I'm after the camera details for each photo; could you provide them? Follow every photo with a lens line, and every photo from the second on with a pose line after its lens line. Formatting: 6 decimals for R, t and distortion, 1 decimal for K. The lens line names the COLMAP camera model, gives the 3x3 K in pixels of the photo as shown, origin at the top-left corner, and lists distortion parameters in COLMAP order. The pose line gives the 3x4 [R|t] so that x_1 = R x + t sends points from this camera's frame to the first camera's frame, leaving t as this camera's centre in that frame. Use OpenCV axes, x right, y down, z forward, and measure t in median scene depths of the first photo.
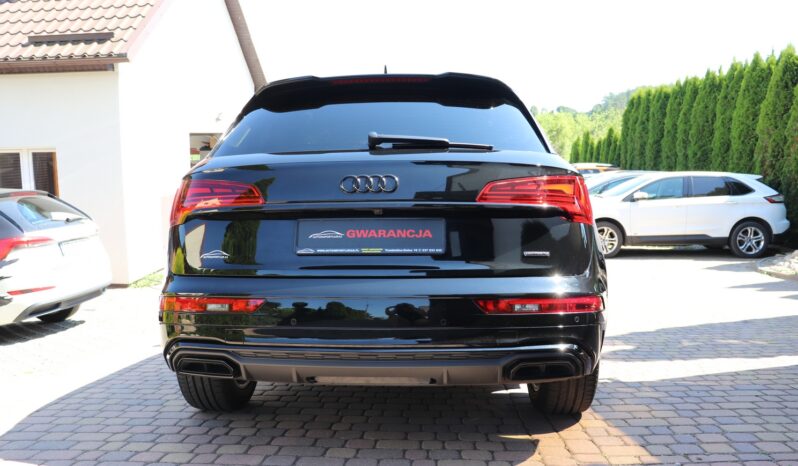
lens RADIAL K [[659.3, 0, 395.3], [0, 659.3, 230.8], [0, 0, 1]] dist [-0.188926, 0.172148]
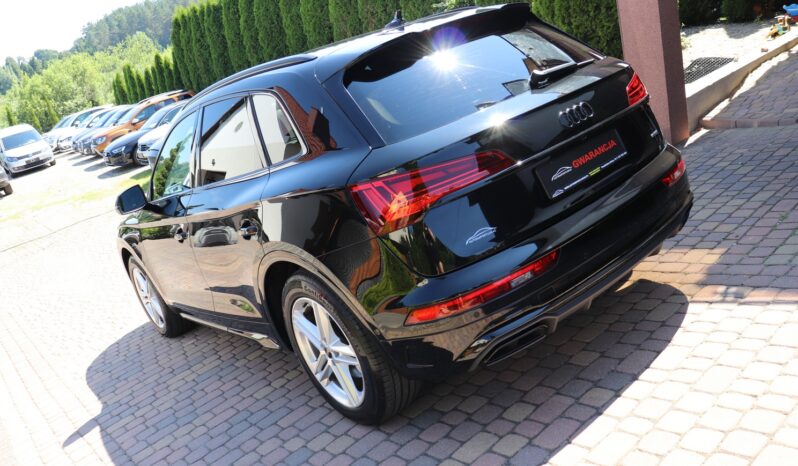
lens RADIAL K [[659.3, 0, 395.3], [0, 659.3, 230.8], [0, 0, 1]] dist [-0.188926, 0.172148]
pose [[0.711271, -0.380169, 0.591240, -0.118157], [0.307441, 0.924657, 0.224701, -0.028002], [-0.632118, 0.021948, 0.774561, 0.043833]]
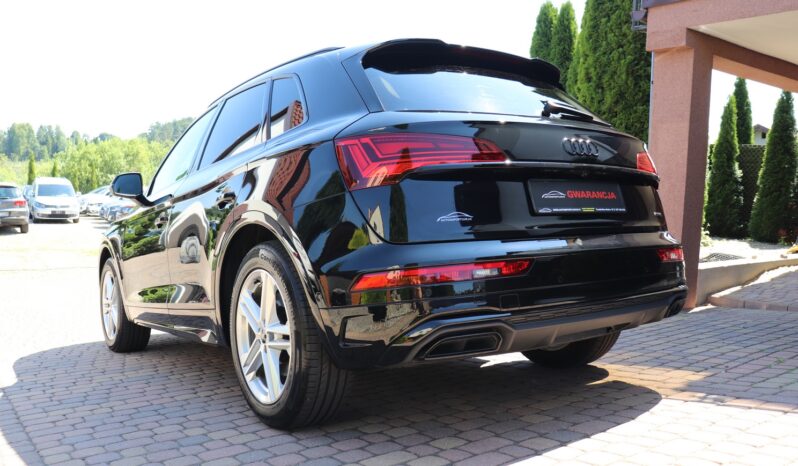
lens RADIAL K [[659.3, 0, 395.3], [0, 659.3, 230.8], [0, 0, 1]] dist [-0.188926, 0.172148]
pose [[0.776437, -0.011326, 0.630093, -0.115374], [0.040617, 0.998659, -0.032099, 0.010394], [-0.628884, 0.050516, 0.775856, 0.045950]]
